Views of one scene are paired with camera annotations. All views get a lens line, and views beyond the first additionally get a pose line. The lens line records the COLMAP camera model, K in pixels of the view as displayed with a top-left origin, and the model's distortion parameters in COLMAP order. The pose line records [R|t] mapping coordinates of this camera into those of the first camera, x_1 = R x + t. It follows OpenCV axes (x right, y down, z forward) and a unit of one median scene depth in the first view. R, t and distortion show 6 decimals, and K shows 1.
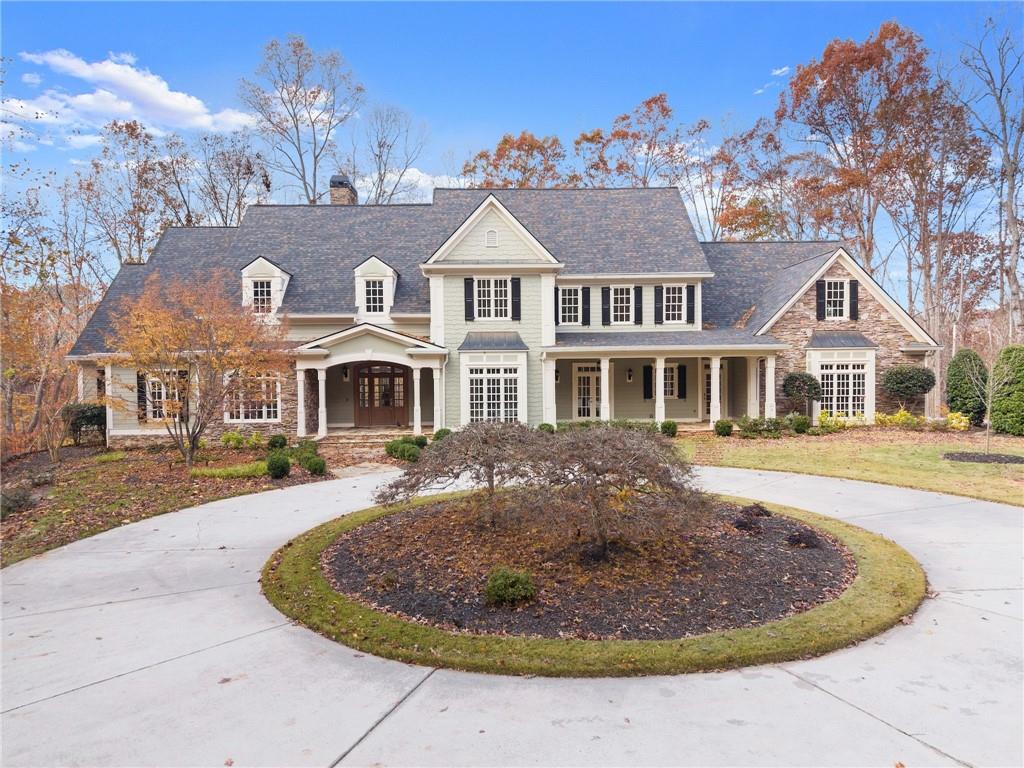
lens RADIAL K [[679.1, 0, 512.0], [0, 679.1, 384.0], [0, 0, 1]] dist [0.030027, -0.031901]
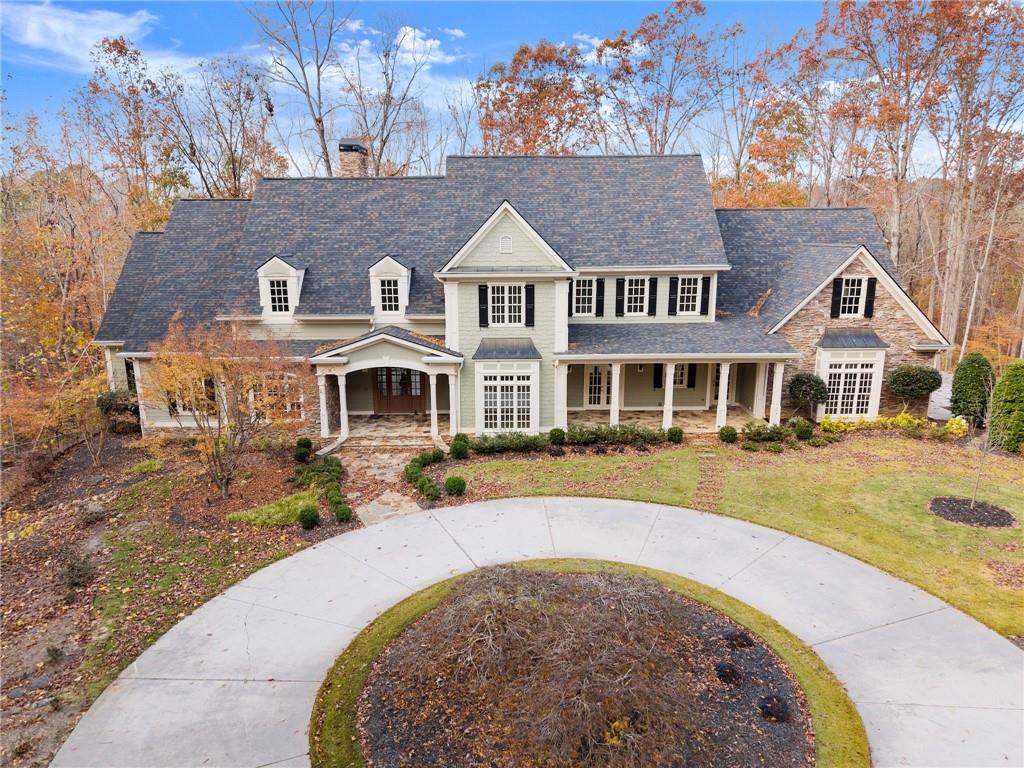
lens RADIAL K [[679.1, 0, 512.0], [0, 679.1, 384.0], [0, 0, 1]] dist [0.030027, -0.031901]
pose [[0.999748, 0.010770, -0.019720, 0.000456], [-0.006576, 0.979459, 0.201535, -0.200160], [0.021486, -0.201355, 0.979283, -0.009698]]
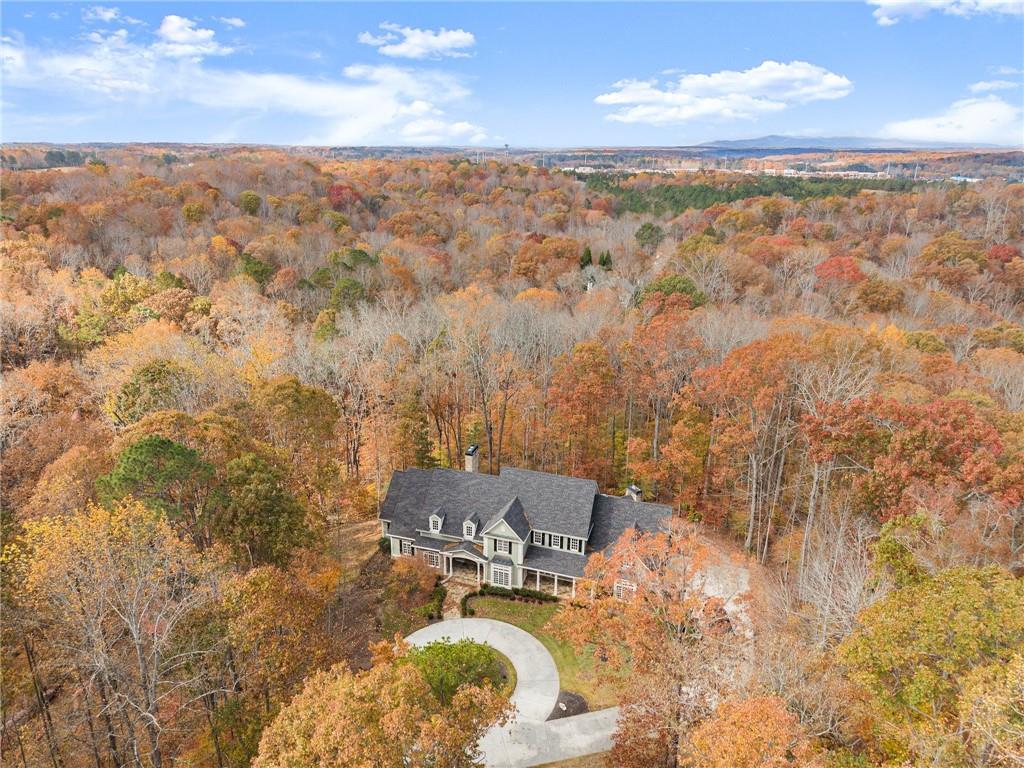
lens RADIAL K [[679.1, 0, 512.0], [0, 679.1, 384.0], [0, 0, 1]] dist [0.030027, -0.031901]
pose [[0.943068, 0.130391, -0.305976, 0.789097], [-0.030617, 0.950078, 0.310507, -1.644529], [0.331188, -0.283461, 0.899980, -1.414287]]
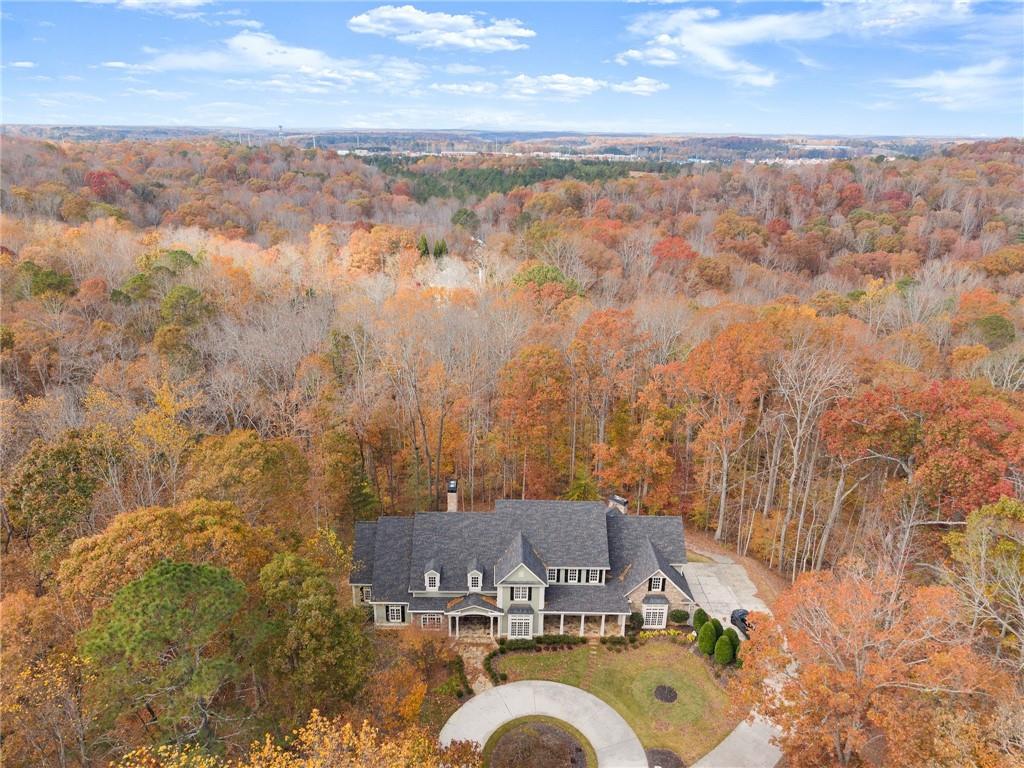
lens RADIAL K [[679.1, 0, 512.0], [0, 679.1, 384.0], [0, 0, 1]] dist [0.030027, -0.031901]
pose [[0.999350, 0.035039, -0.008422, -0.065141], [-0.030444, 0.945918, 0.322974, -1.644802], [0.019283, -0.322507, 0.946371, -1.173986]]
